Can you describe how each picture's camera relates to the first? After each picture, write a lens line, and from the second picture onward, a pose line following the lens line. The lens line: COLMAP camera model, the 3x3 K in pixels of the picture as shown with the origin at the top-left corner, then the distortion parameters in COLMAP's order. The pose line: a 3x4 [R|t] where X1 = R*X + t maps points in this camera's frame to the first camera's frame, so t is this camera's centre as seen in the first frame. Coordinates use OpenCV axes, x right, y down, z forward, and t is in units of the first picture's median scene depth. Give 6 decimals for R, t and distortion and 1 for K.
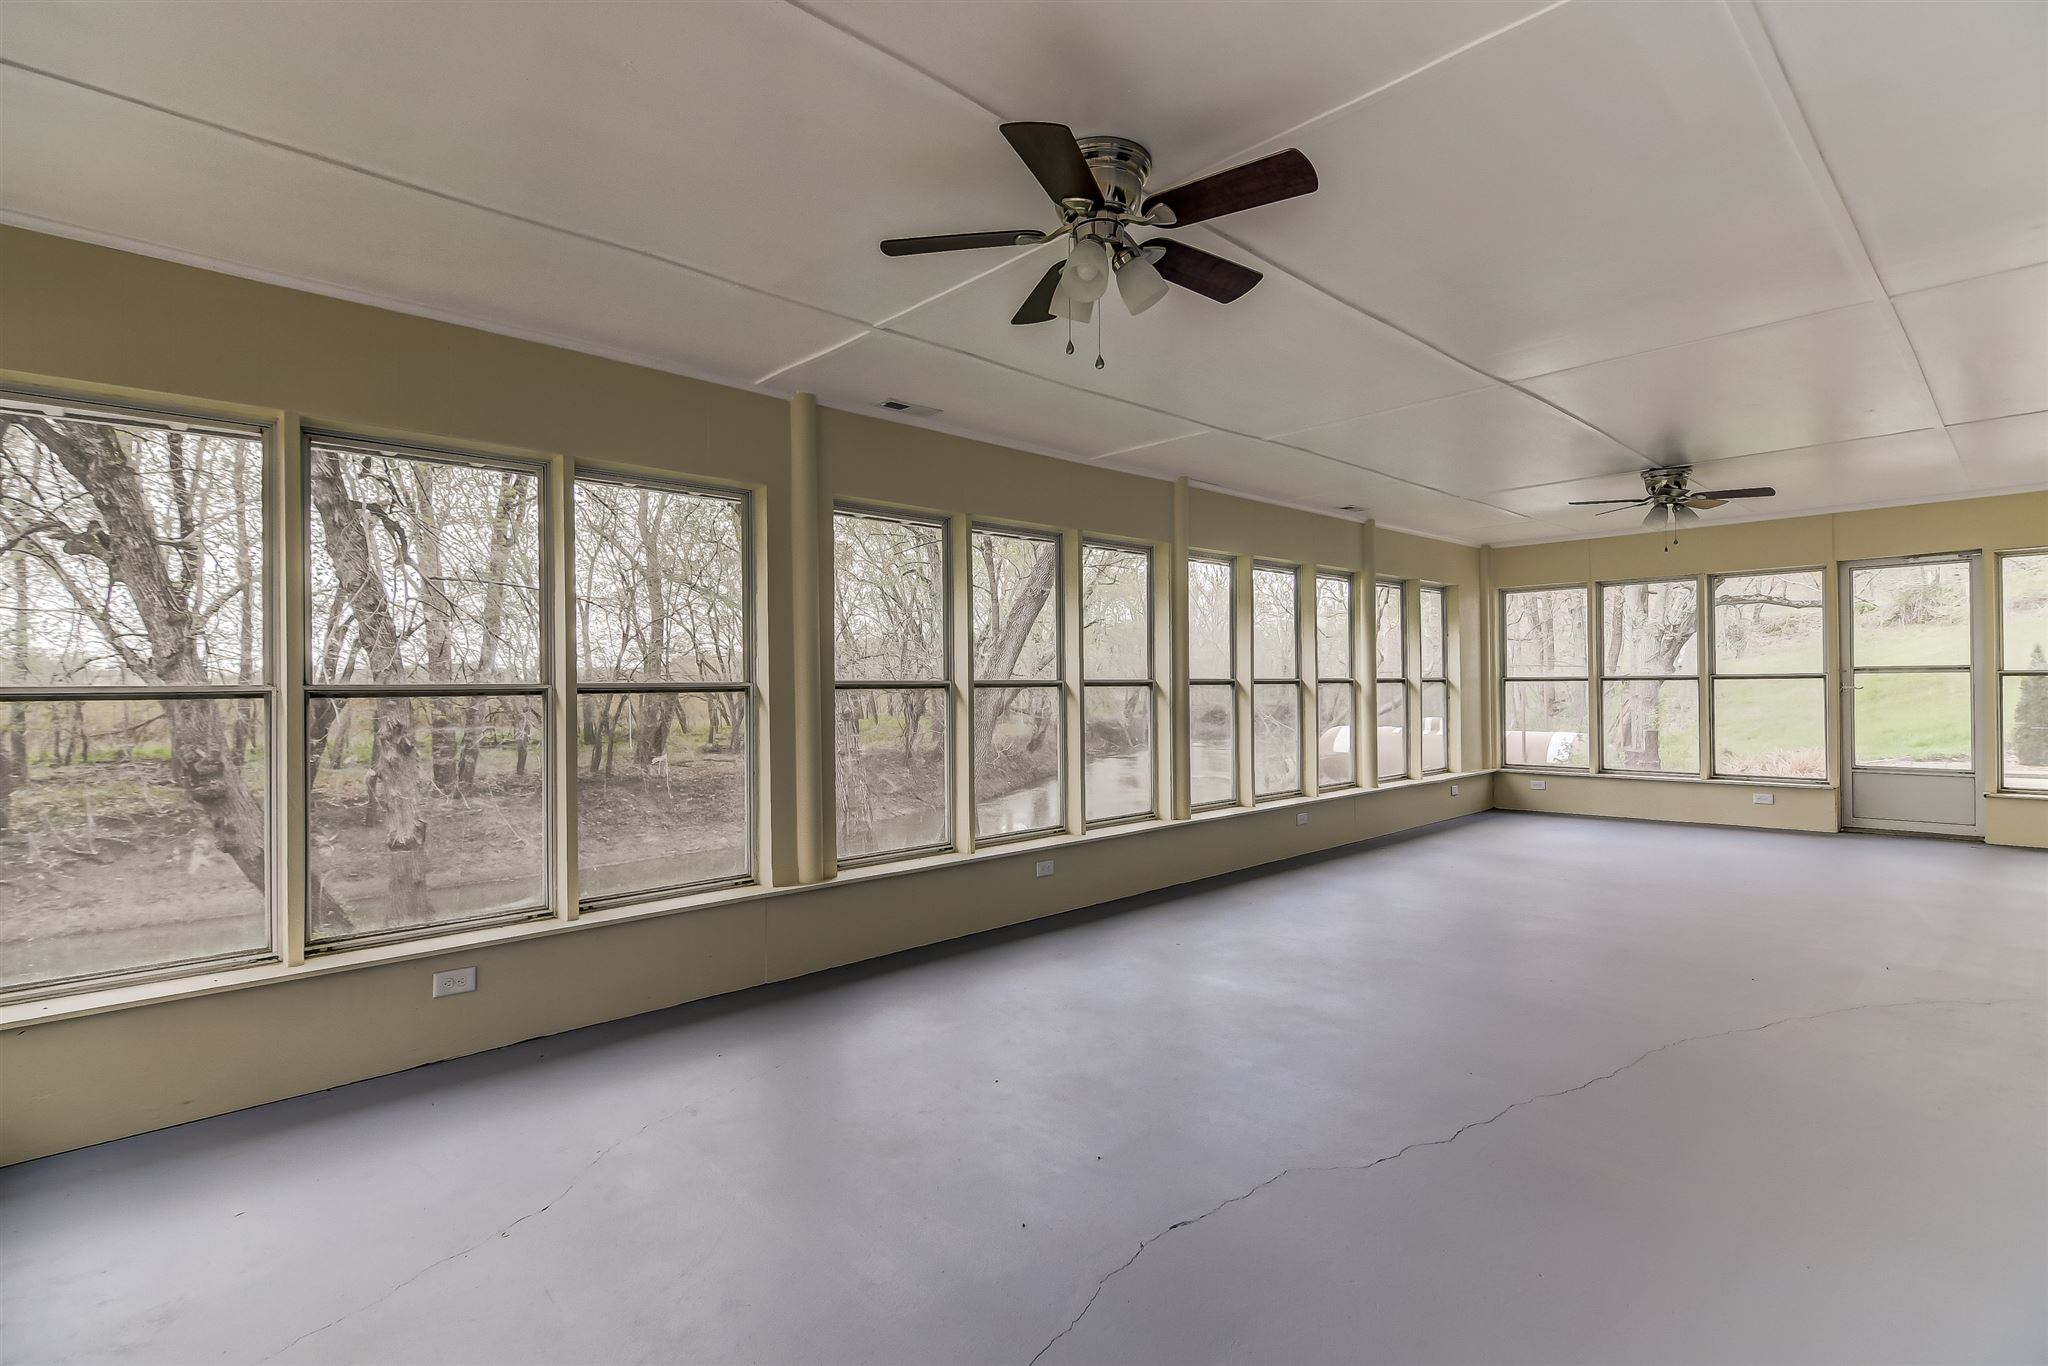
lens RADIAL K [[985.7, 0, 1021.1], [0, 985.7, 676.3], [0, 0, 1]] dist [0.004788, -0.003953]
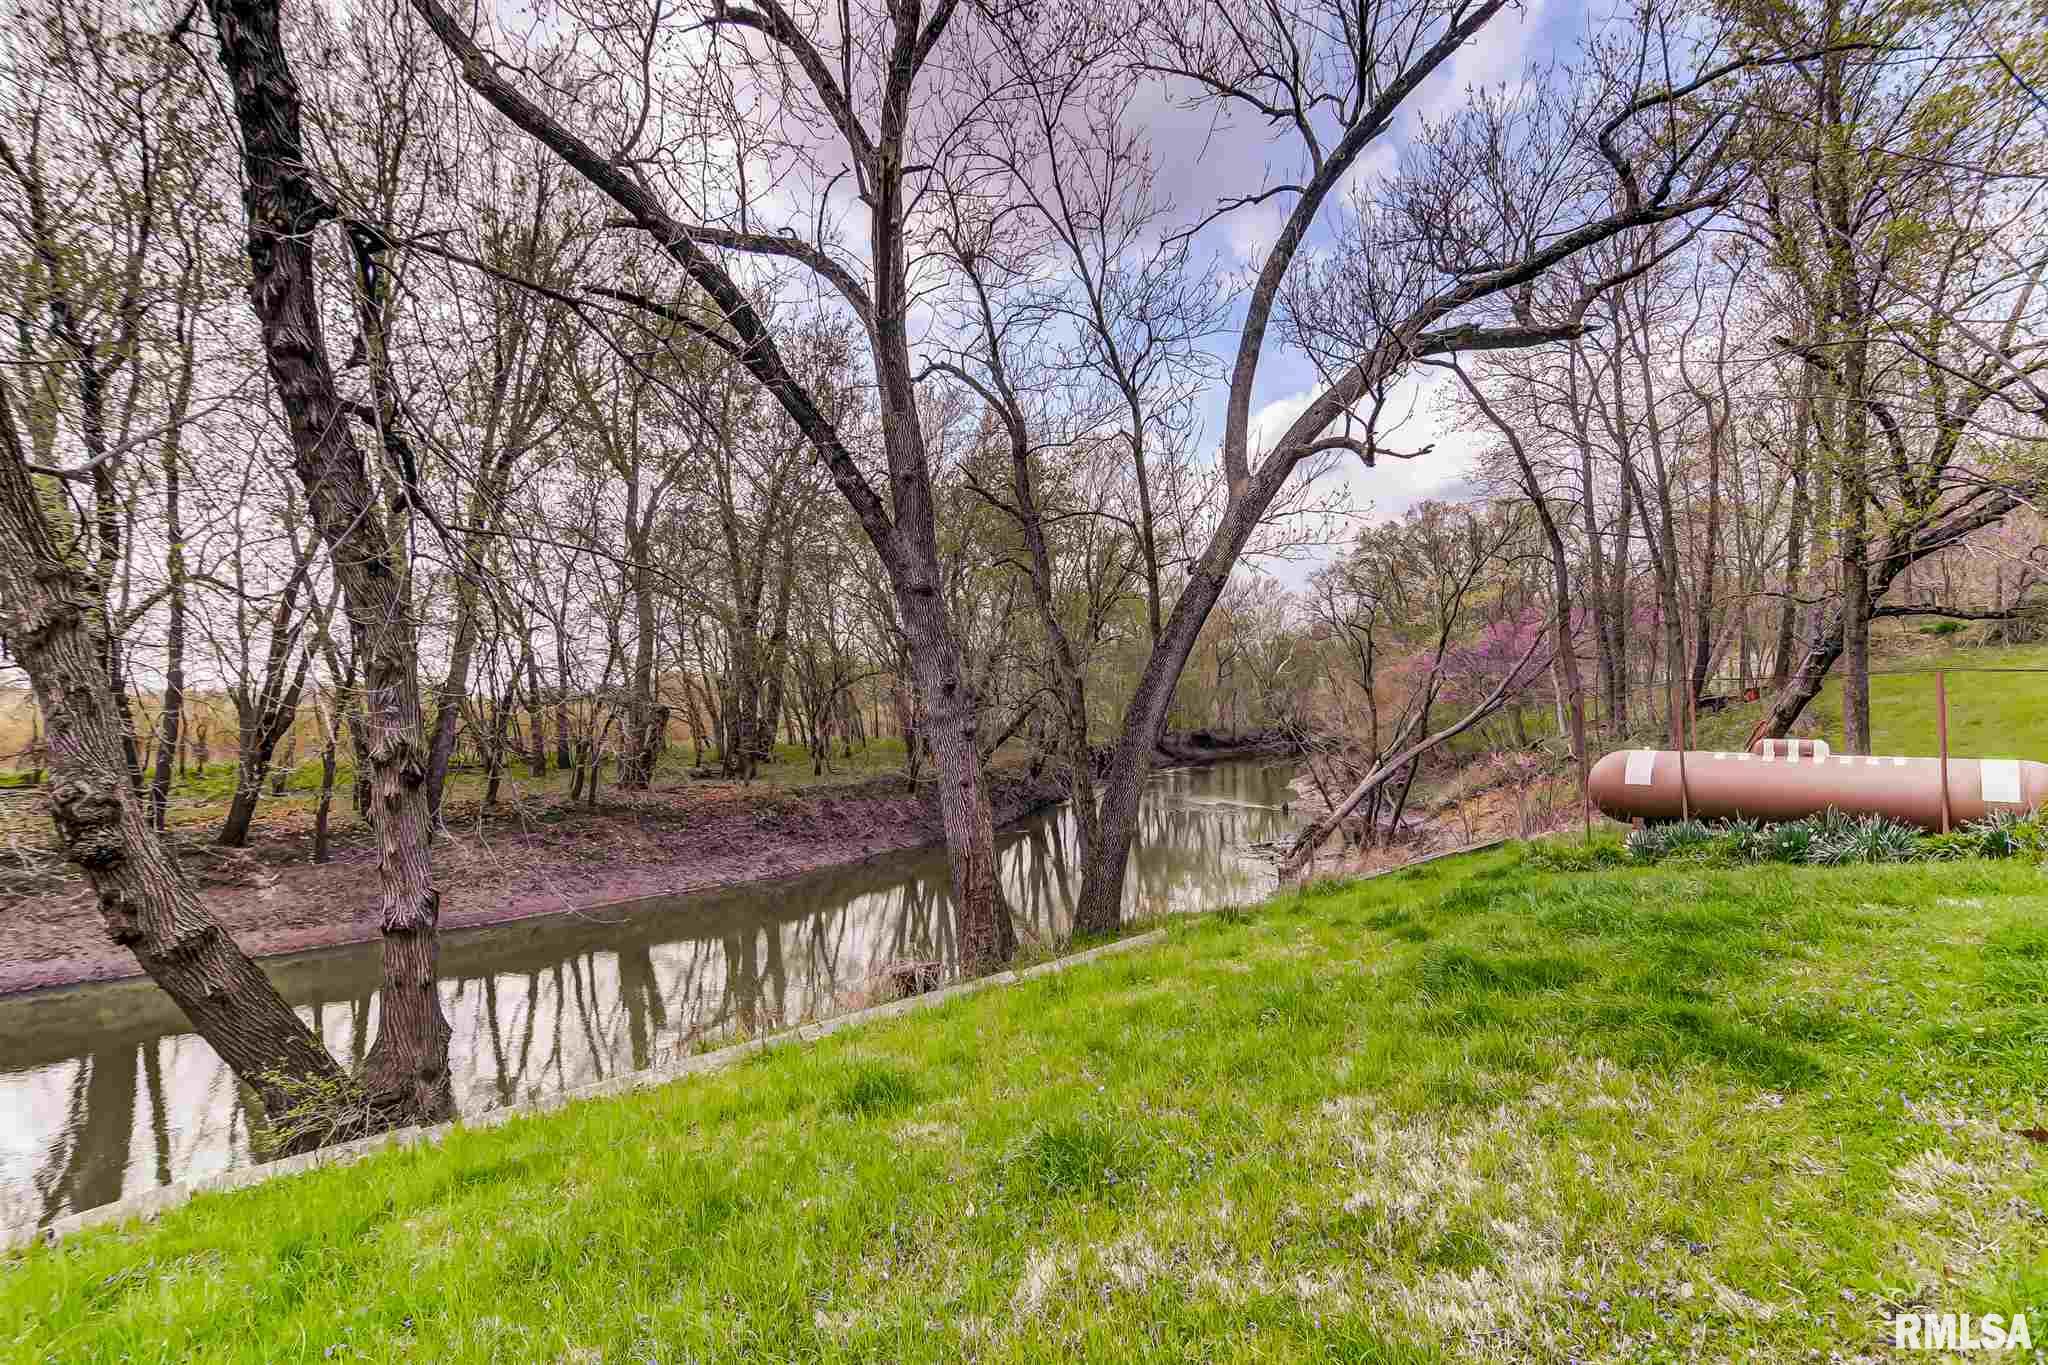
lens RADIAL K [[985.7, 0, 1019.9], [0, 985.7, 671.6], [0, 0, 1]] dist [0.004788, -0.003953]
pose [[0.999193, 0.004738, 0.039890, -0.257676], [-0.003586, 0.999576, -0.028904, 0.020133], [-0.040010, 0.028738, 0.998786, 0.342188]]
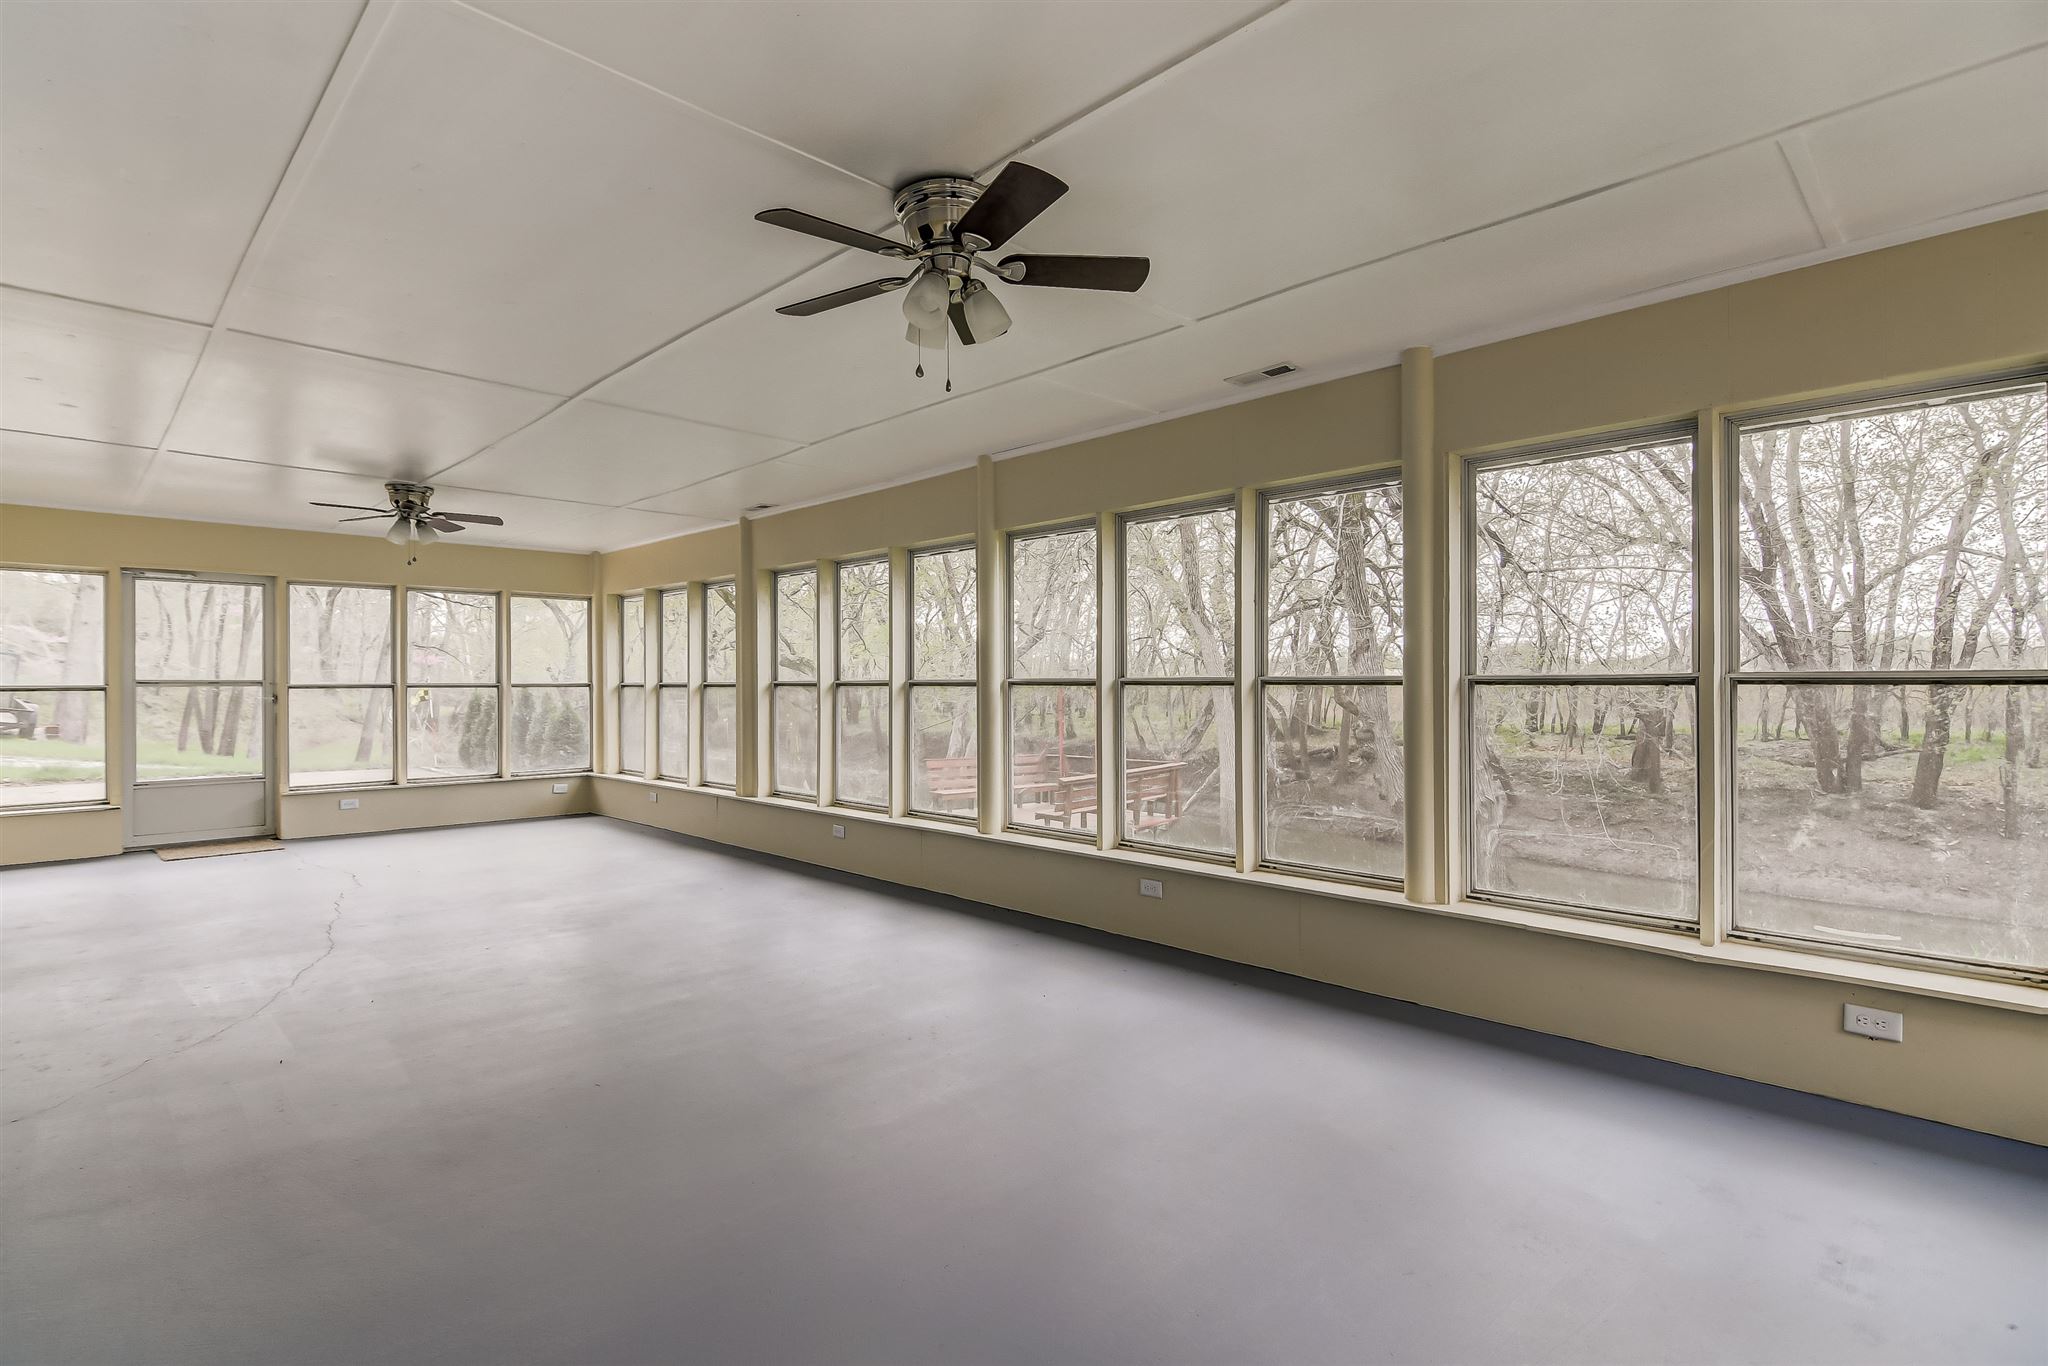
lens RADIAL K [[985.7, 0, 1034.7], [0, 985.7, 687.7], [0, 0, 1]] dist [0.004788, -0.003953]
pose [[0.020335, 0.019068, -0.999611, 0.522234], [0.010189, 0.999762, 0.019278, -0.003661], [0.999741, -0.010578, 0.020136, 0.501761]]
